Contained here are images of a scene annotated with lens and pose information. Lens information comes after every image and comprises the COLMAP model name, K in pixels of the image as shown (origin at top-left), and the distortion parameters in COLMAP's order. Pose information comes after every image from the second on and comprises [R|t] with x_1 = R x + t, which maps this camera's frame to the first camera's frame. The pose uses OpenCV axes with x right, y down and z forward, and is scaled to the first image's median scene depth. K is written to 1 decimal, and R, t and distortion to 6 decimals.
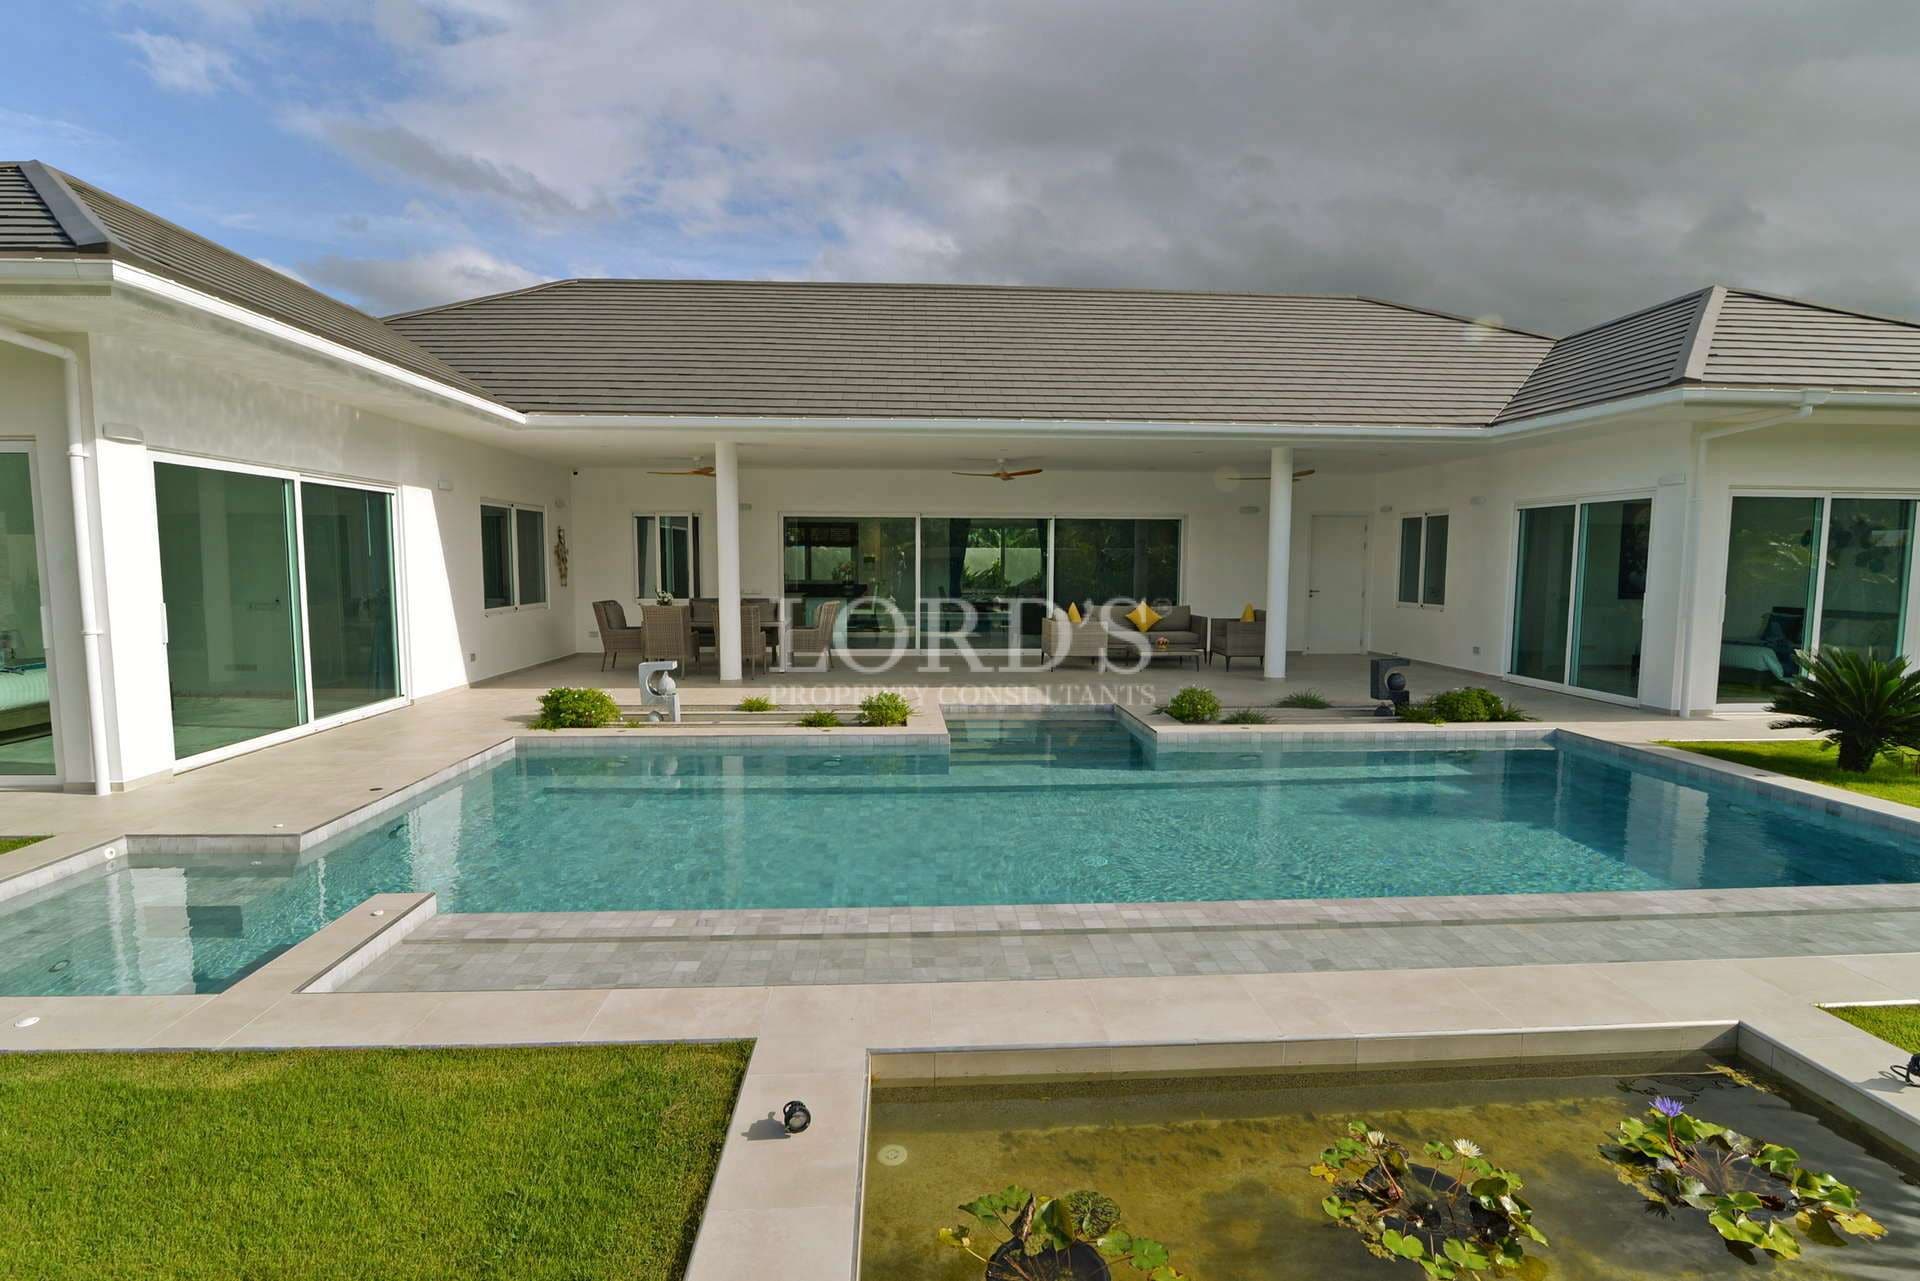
lens RADIAL K [[908.4, 0, 963.3], [0, 908.4, 645.5], [0, 0, 1]] dist [-0.025607, 0.000620]
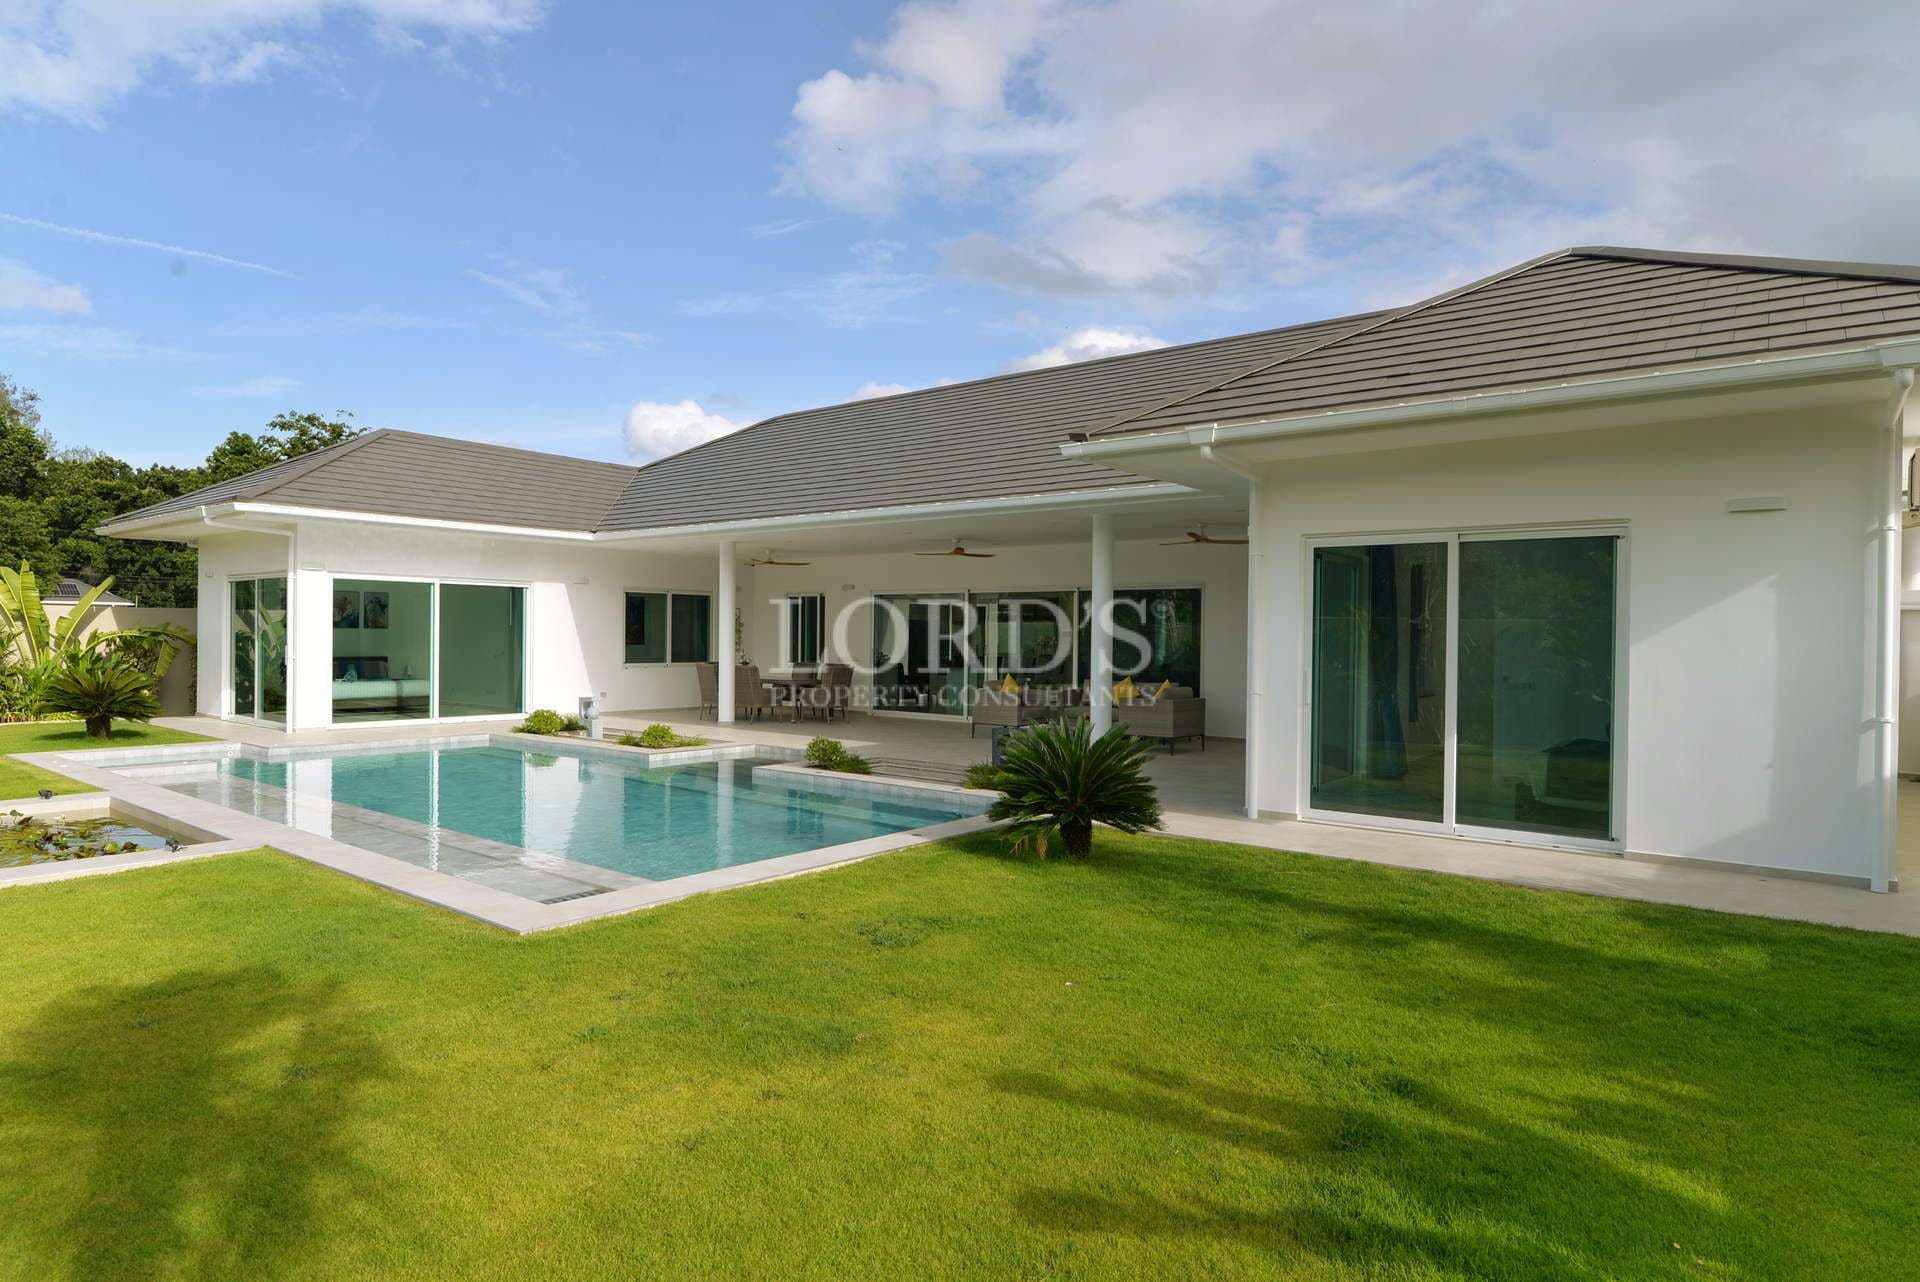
lens RADIAL K [[1097.3, 0, 960.0], [0, 1097.3, 641.0], [0, 0, 1]] dist [0.001989, 0.000315]
pose [[0.739358, 0.007828, -0.673267, 1.167597], [-0.070943, 0.995272, -0.066336, 0.003976], [0.669564, 0.096810, 0.736418, 0.061920]]
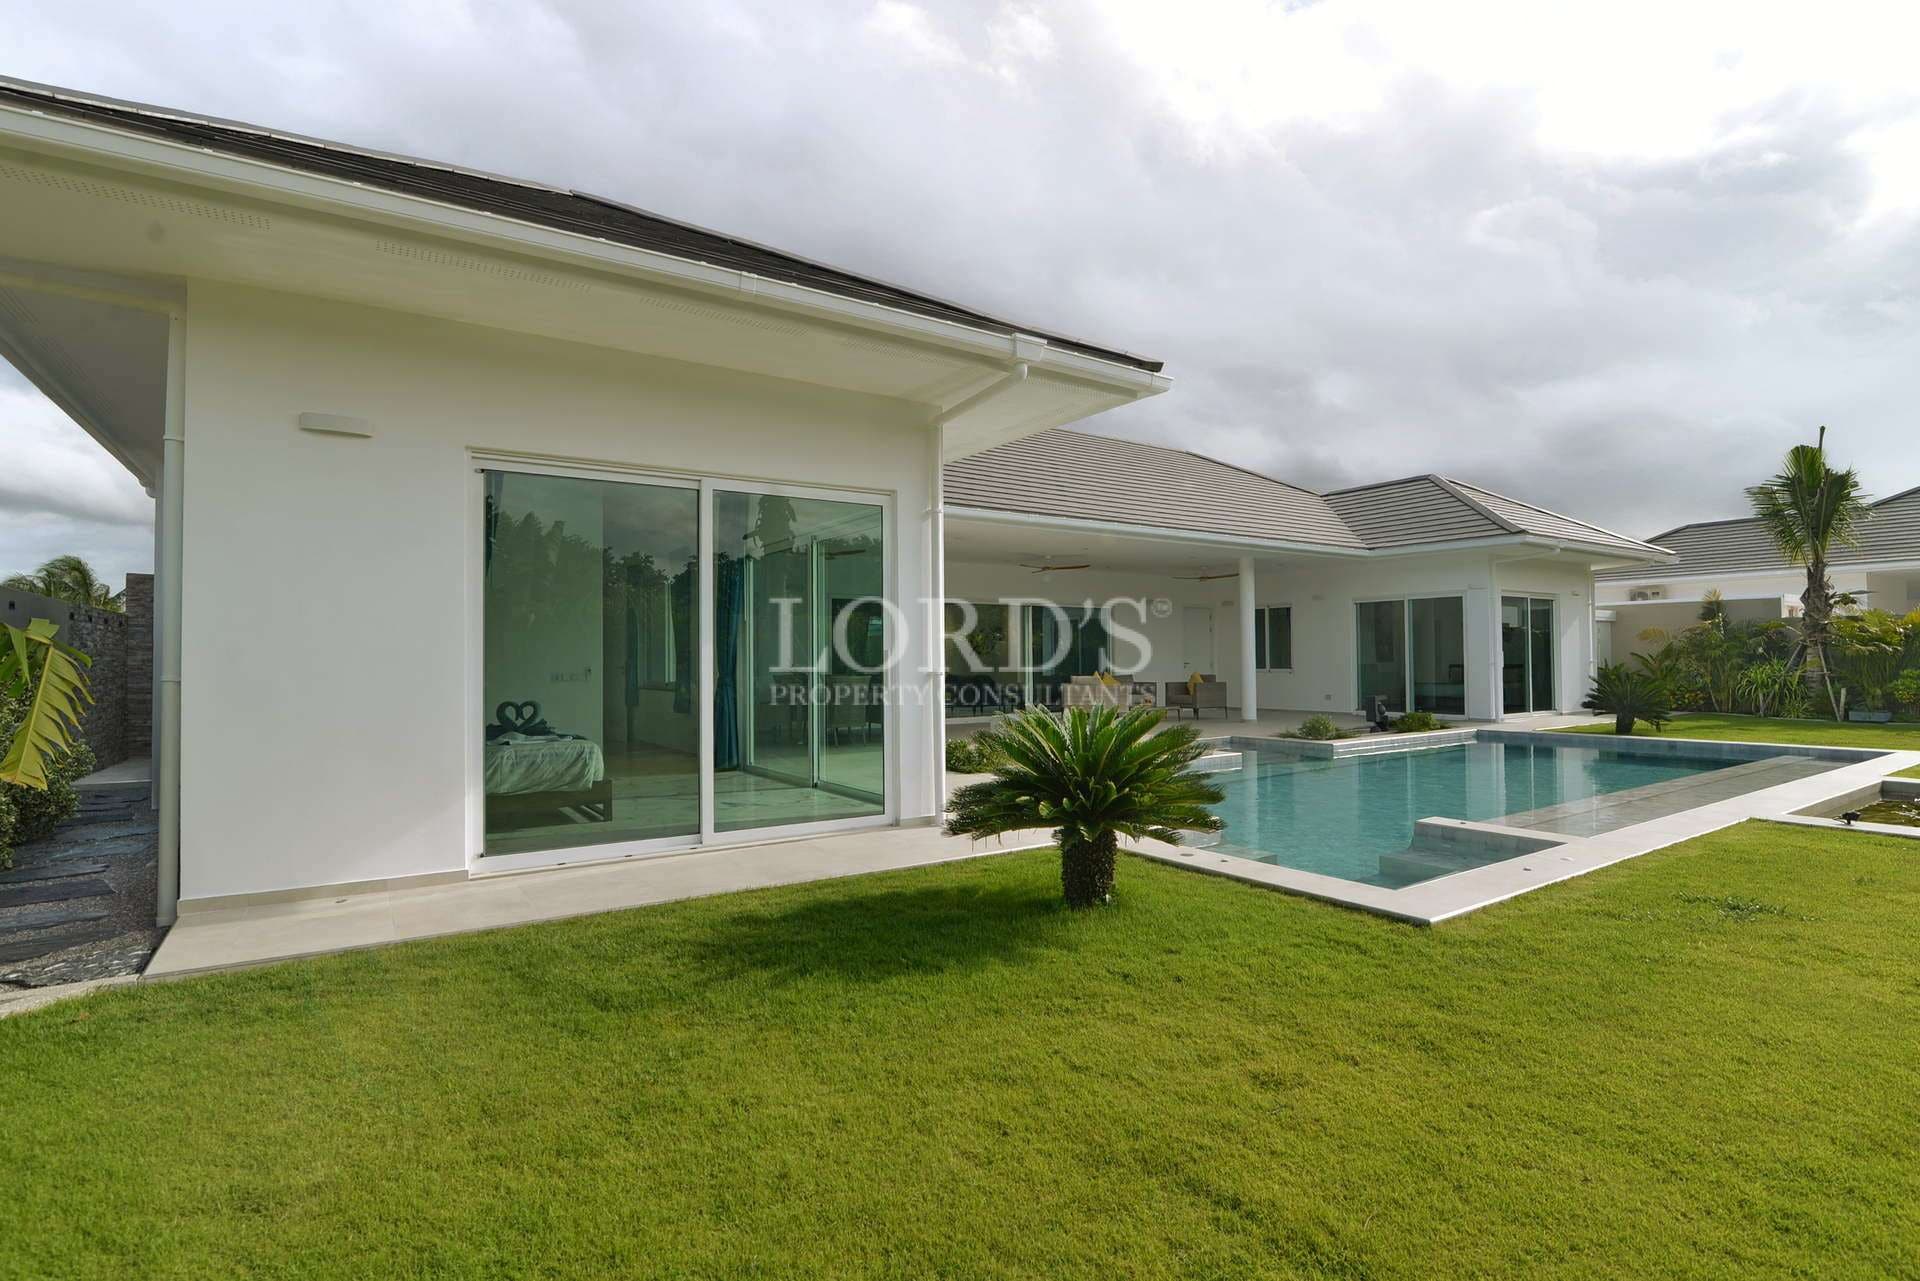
lens RADIAL K [[908.4, 0, 963.3], [0, 908.4, 645.5], [0, 0, 1]] dist [-0.025607, 0.000620]
pose [[0.862856, -0.002611, 0.505443, -0.835374], [0.059327, 0.993597, -0.096148, 0.033848], [-0.501956, 0.112948, 0.857487, 0.013739]]
